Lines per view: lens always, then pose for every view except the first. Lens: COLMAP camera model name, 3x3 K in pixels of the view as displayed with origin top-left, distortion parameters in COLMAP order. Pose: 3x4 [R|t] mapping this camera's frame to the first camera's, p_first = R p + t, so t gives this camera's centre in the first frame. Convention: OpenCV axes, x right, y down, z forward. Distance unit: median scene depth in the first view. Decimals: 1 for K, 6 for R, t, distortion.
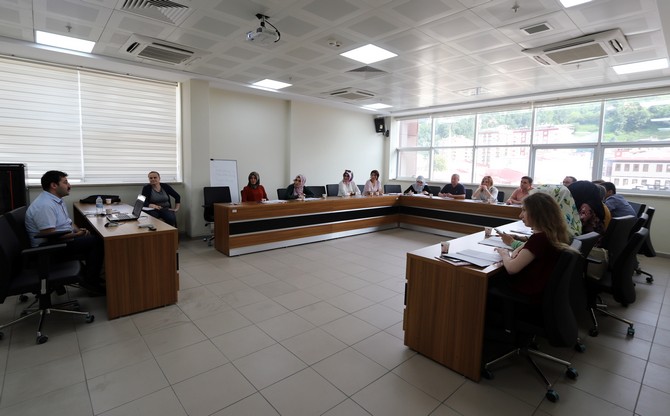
lens RADIAL K [[325.5, 0, 335.0], [0, 325.5, 208.0], [0, 0, 1]] dist [-0.002666, -0.000629]
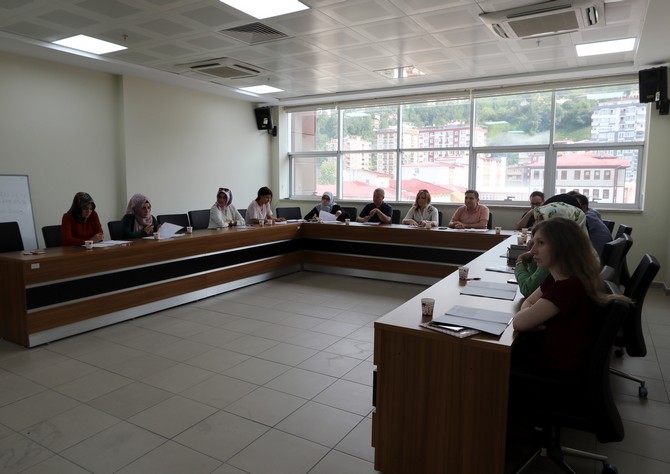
lens RADIAL K [[468.0, 0, 316.7], [0, 468.0, 239.4], [0, 0, 1]] dist [-0.005206, 0.003730]
pose [[0.960280, -0.055458, 0.273471, -0.043081], [0.055499, 0.998430, 0.007594, -0.011403], [-0.273463, 0.007885, 0.961850, 0.066714]]
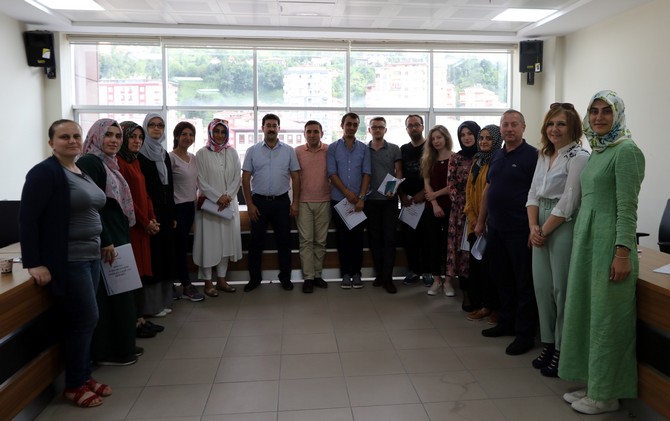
lens RADIAL K [[536.5, 0, 360.7], [0, 536.5, 210.3], [0, 0, 1]] dist [-0.005055, 0.000736]
pose [[0.572262, -0.125012, 0.810486, -0.274100], [0.123360, 0.990189, 0.065629, -0.059594], [-0.810739, 0.062424, 0.582069, 0.373338]]
